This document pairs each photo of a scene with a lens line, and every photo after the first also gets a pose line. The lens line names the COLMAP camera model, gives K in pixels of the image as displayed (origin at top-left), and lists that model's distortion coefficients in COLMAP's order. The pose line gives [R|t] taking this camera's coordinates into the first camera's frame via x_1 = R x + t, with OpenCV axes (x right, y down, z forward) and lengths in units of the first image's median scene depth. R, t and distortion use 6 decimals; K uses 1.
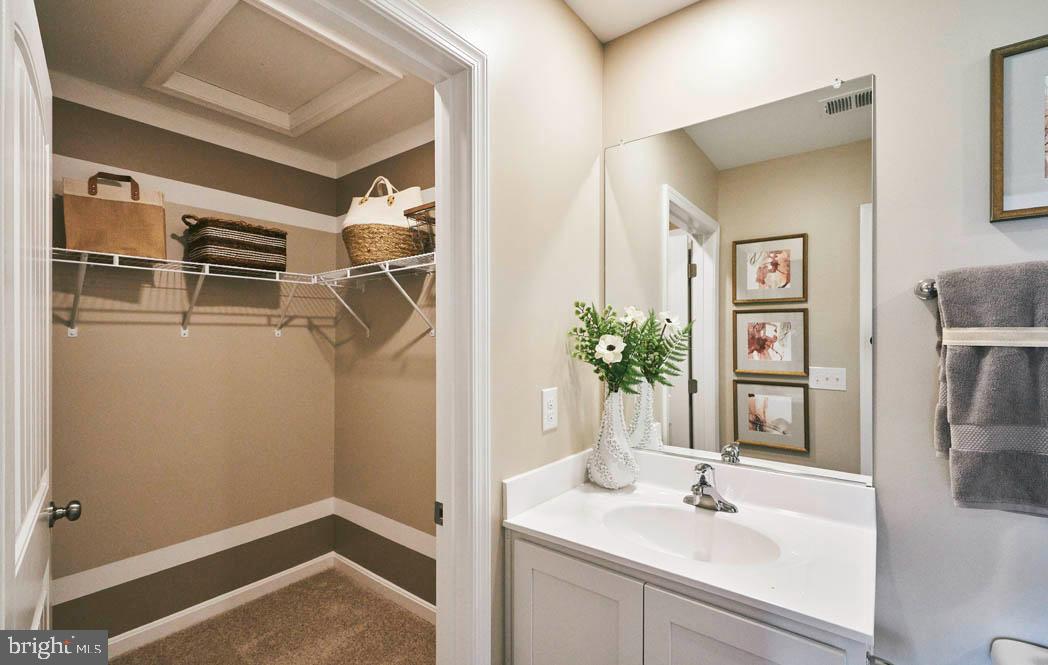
lens RADIAL K [[457.7, 0, 524.2], [0, 457.7, 340.0], [0, 0, 1]] dist [0.000075, 0.000756]
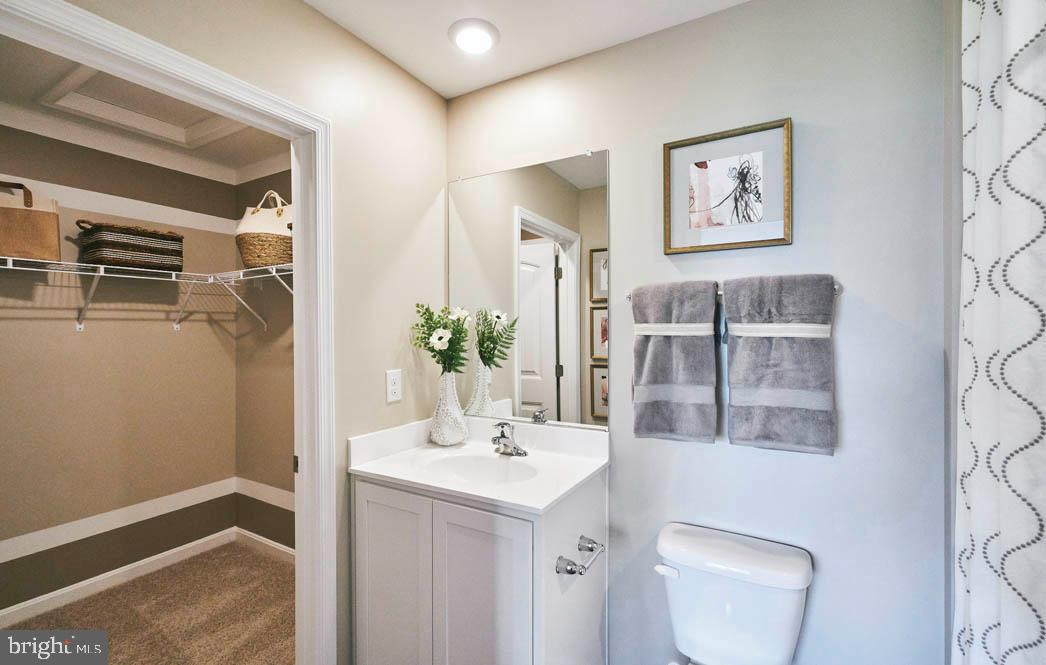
lens RADIAL K [[453.3, 0, 524.9], [0, 453.3, 334.2], [0, 0, 1]] dist [0.001504, -0.000270]
pose [[0.990900, -0.005755, 0.134478, 0.177576], [0.005012, 0.999970, 0.005858, -0.000989], [-0.134507, -0.005130, 0.990899, -0.233569]]
